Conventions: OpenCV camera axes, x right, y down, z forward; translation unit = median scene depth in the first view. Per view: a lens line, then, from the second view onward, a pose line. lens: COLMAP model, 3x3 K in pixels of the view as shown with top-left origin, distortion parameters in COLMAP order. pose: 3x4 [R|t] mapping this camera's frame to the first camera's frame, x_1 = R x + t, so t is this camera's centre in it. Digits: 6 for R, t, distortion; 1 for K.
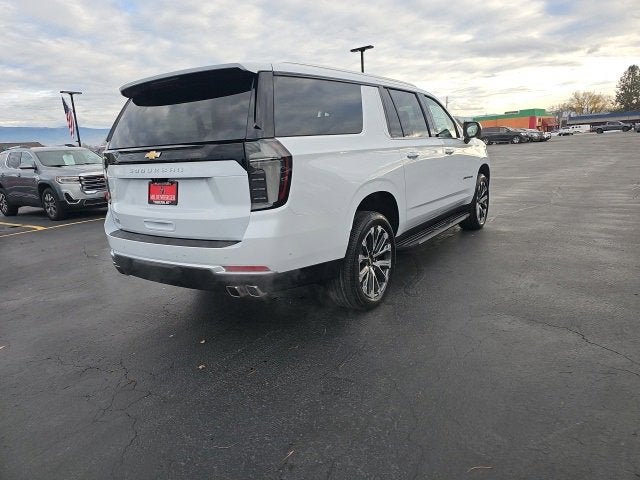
lens RADIAL K [[419.1, 0, 322.1], [0, 419.1, 238.7], [0, 0, 1]] dist [0.060264, -0.047944]
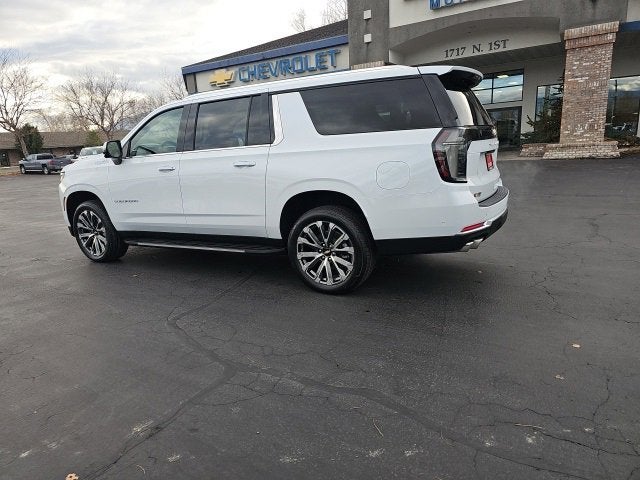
lens RADIAL K [[419.1, 0, 310.9], [0, 419.1, 243.6], [0, 0, 1]] dist [0.060264, -0.047944]
pose [[-0.064259, -0.171092, 0.983157, -1.378636], [0.281687, 0.942021, 0.182344, -0.215551], [-0.957352, 0.288660, -0.012339, 1.324307]]
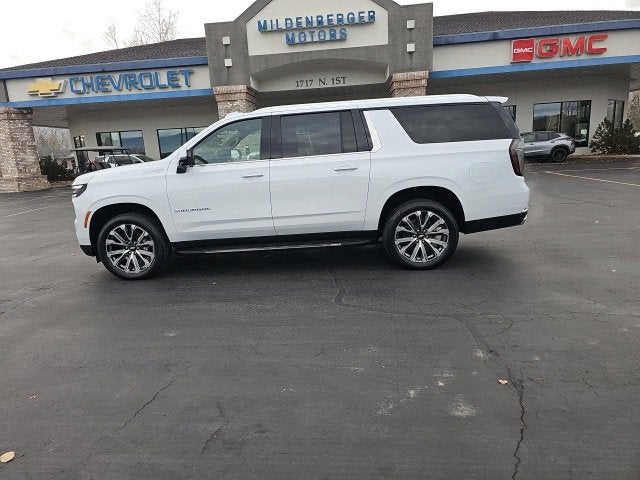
lens RADIAL K [[419.1, 0, 311.3], [0, 419.1, 240.8], [0, 0, 1]] dist [0.060264, -0.047944]
pose [[-0.494784, -0.092484, 0.864081, -1.324464], [0.273107, 0.927393, 0.255645, -0.416285], [-0.824986, 0.362475, -0.433601, 2.164044]]
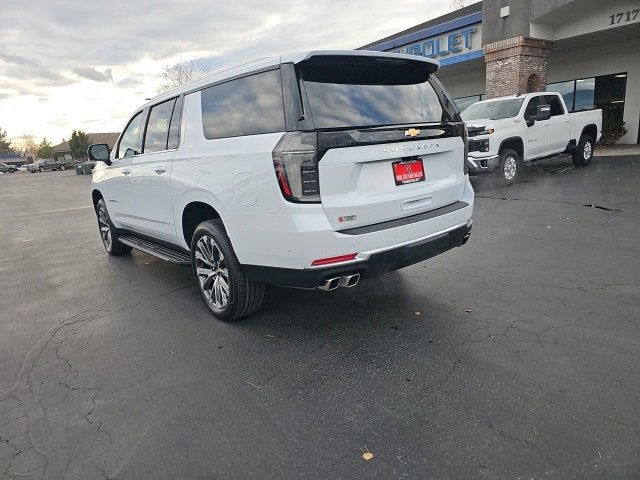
lens RADIAL K [[419.1, 0, 315.1], [0, 419.1, 239.8], [0, 0, 1]] dist [0.060264, -0.047944]
pose [[0.299734, -0.175186, 0.937800, -1.145020], [0.264891, 0.959627, 0.094600, -0.086328], [-0.916511, 0.220060, 0.334038, 0.737006]]
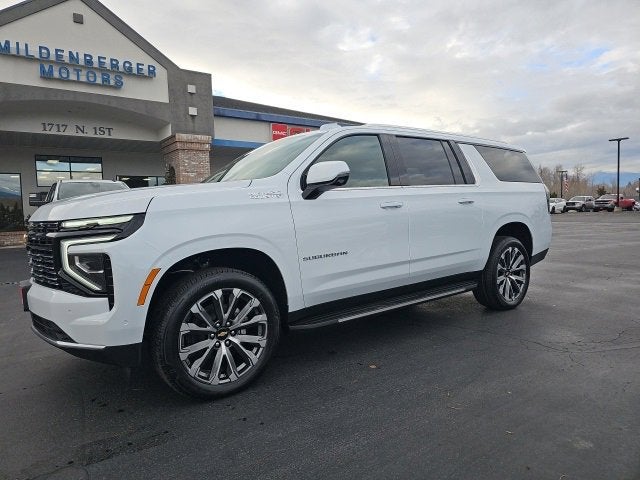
lens RADIAL K [[419.1, 0, 314.6], [0, 419.1, 233.3], [0, 0, 1]] dist [0.055919, -0.042805]
pose [[-0.939118, 0.070909, 0.336198, -0.210896], [0.157787, 0.958199, 0.238658, -0.521877], [-0.305221, 0.277175, -0.911051, 2.643179]]
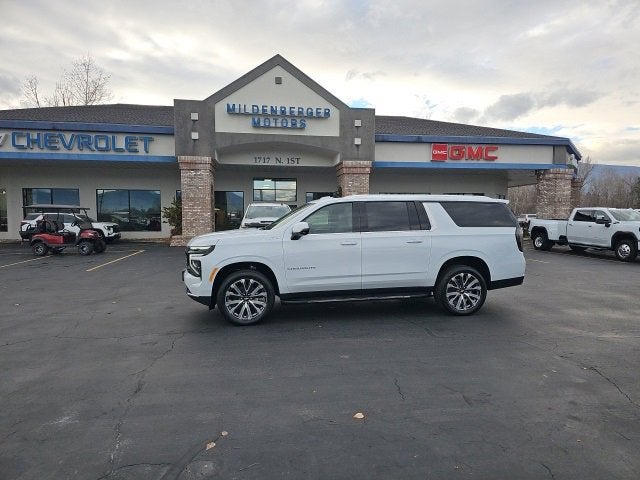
lens RADIAL K [[419.1, 0, 326.2], [0, 419.1, 242.0], [0, 0, 1]] dist [0.060264, -0.047944]
pose [[-0.702014, 0.019318, 0.711901, -1.257684], [0.196679, 0.966014, 0.167734, -0.644655], [-0.684466, 0.257768, -0.681955, 2.948803]]
